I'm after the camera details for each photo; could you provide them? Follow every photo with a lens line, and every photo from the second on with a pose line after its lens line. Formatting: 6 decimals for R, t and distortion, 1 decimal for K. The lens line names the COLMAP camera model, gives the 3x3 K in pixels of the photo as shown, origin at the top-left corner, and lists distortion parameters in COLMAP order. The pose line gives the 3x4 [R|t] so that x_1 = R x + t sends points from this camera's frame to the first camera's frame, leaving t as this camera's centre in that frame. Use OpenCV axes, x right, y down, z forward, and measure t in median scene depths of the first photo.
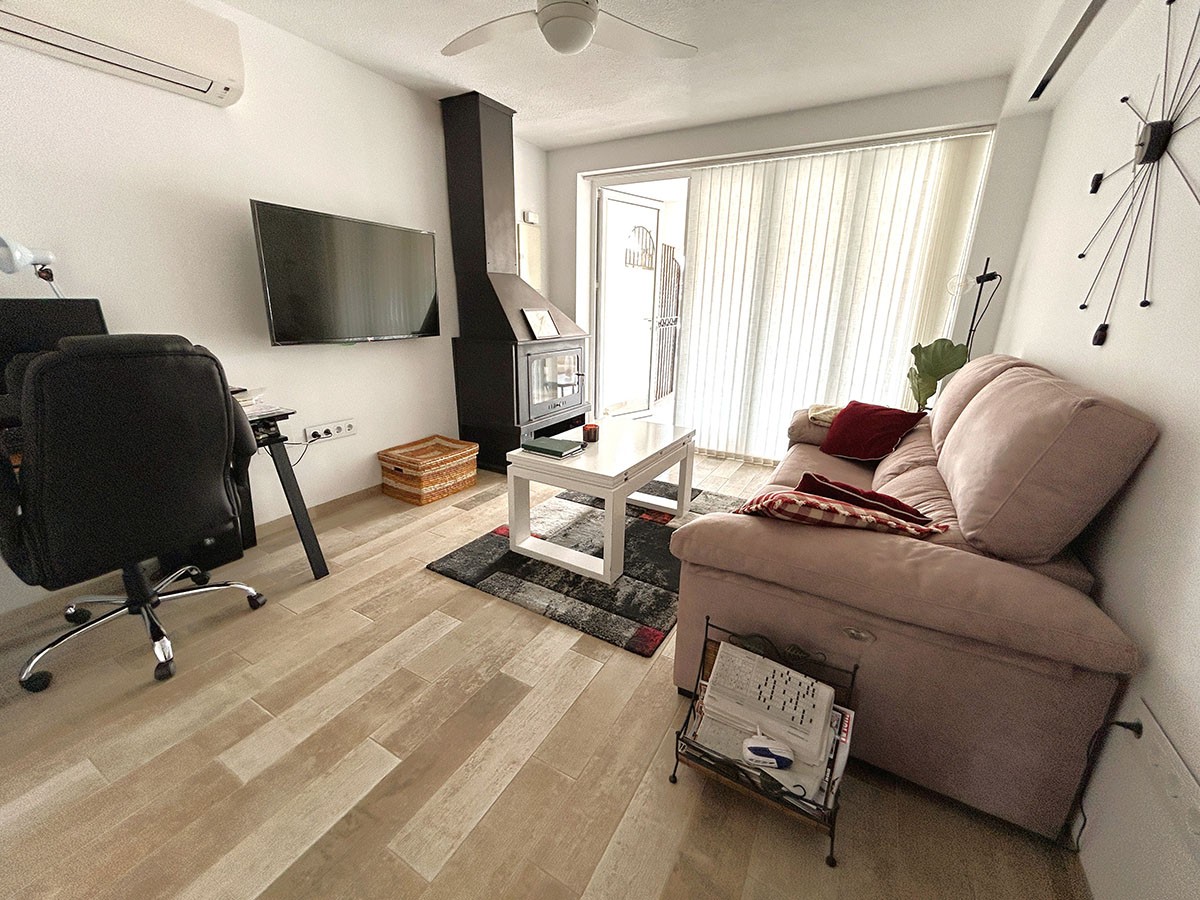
lens RADIAL K [[485.6, 0, 599.1], [0, 485.6, 446.8], [0, 0, 1]] dist [-0.002265, 0.001488]
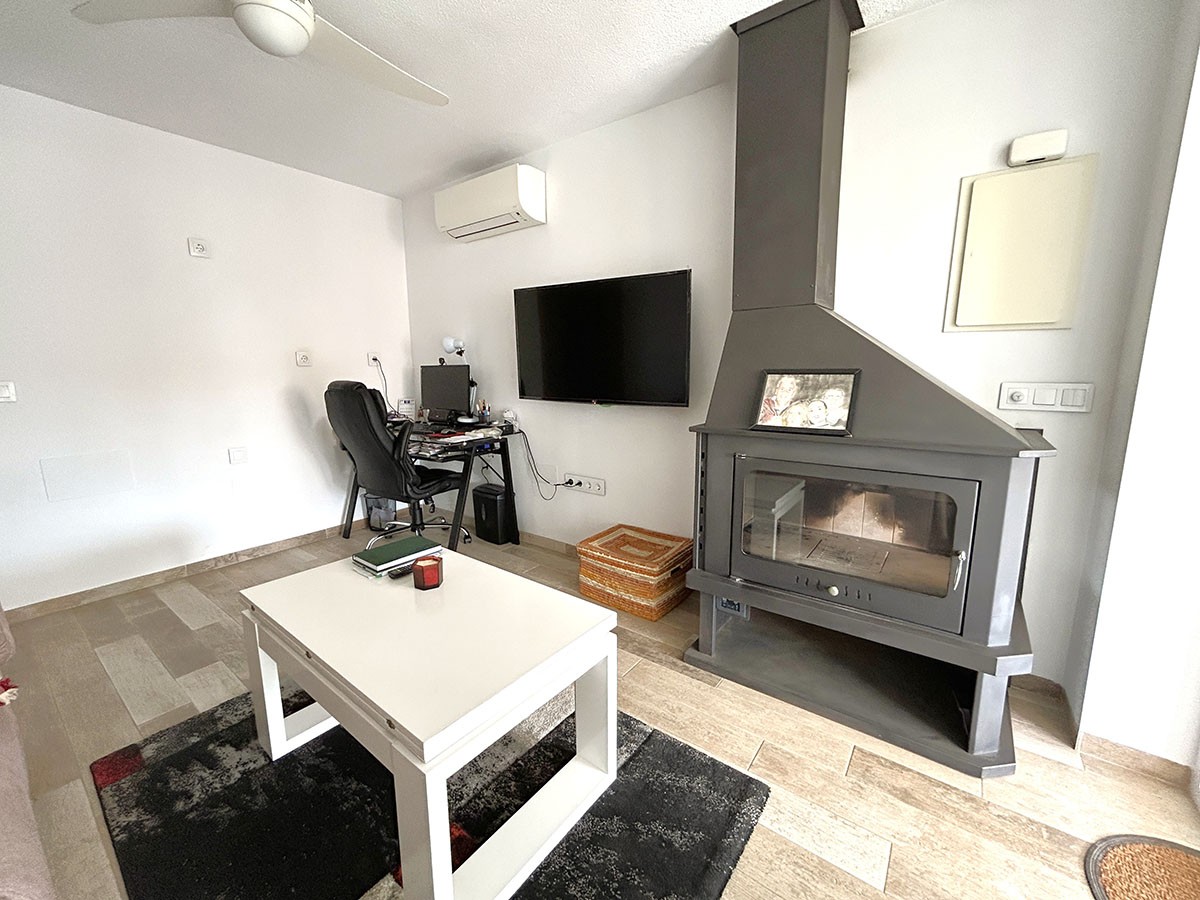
lens RADIAL K [[485.6, 0, 601.6], [0, 485.6, 452.2], [0, 0, 1]] dist [-0.002265, 0.001488]
pose [[-0.122503, 0.156707, -0.980018, 0.470267], [-0.277779, 0.942576, 0.185443, -0.308513], [0.952802, 0.294946, -0.071939, 1.114092]]
